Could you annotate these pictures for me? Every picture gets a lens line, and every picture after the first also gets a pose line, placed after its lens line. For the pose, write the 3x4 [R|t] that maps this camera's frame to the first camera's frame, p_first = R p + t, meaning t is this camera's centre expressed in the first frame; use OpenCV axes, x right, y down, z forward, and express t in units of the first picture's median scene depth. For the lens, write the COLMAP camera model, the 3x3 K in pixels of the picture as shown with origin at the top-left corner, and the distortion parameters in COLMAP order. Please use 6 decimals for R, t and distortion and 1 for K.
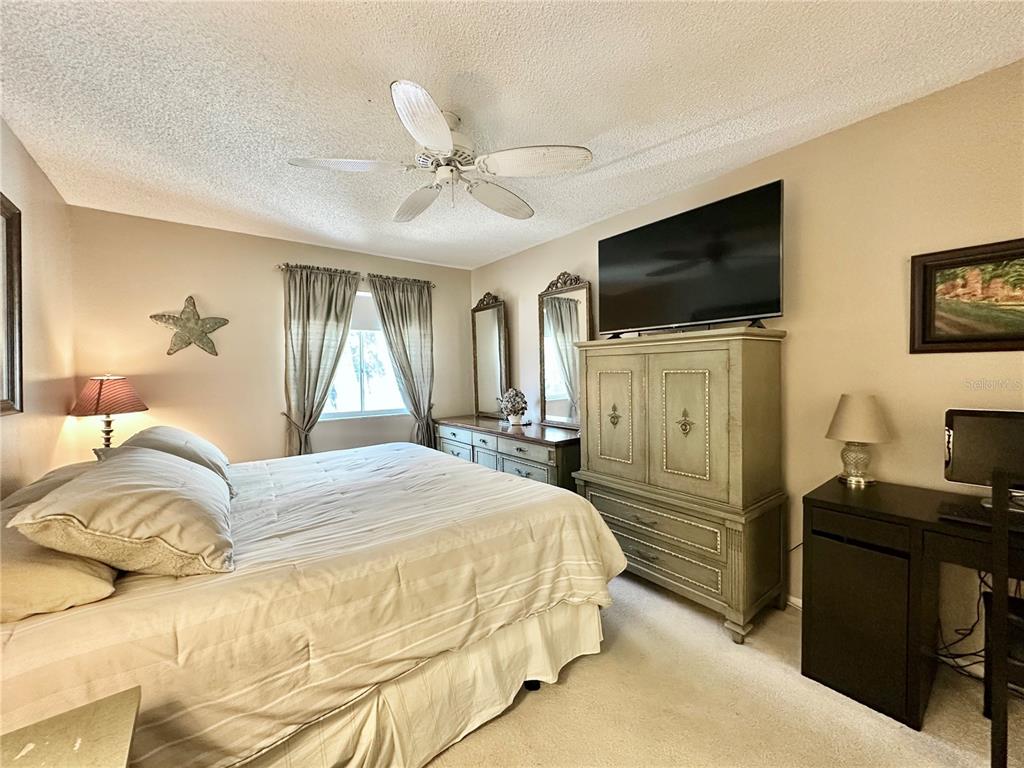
lens RADIAL K [[406.1, 0, 512.0], [0, 406.1, 384.0], [0, 0, 1]] dist [-0.000618, -0.000298]
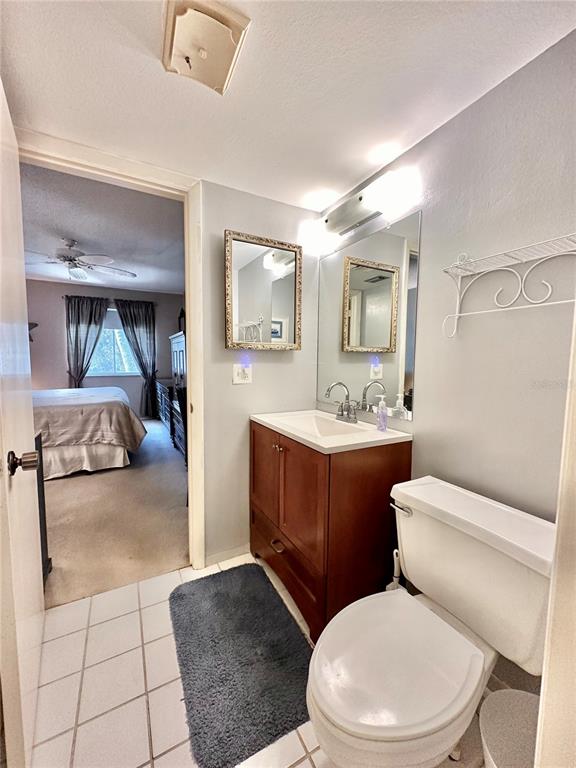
lens RADIAL K [[304.6, 0, 287.0], [0, 304.6, 382.8], [0, 0, 1]] dist [-0.000618, -0.000298]
pose [[0.987221, 0.034493, -0.155581, 0.718032], [-0.027074, 0.998404, 0.049559, 0.024771], [0.157042, -0.044713, 0.986579, -0.298378]]
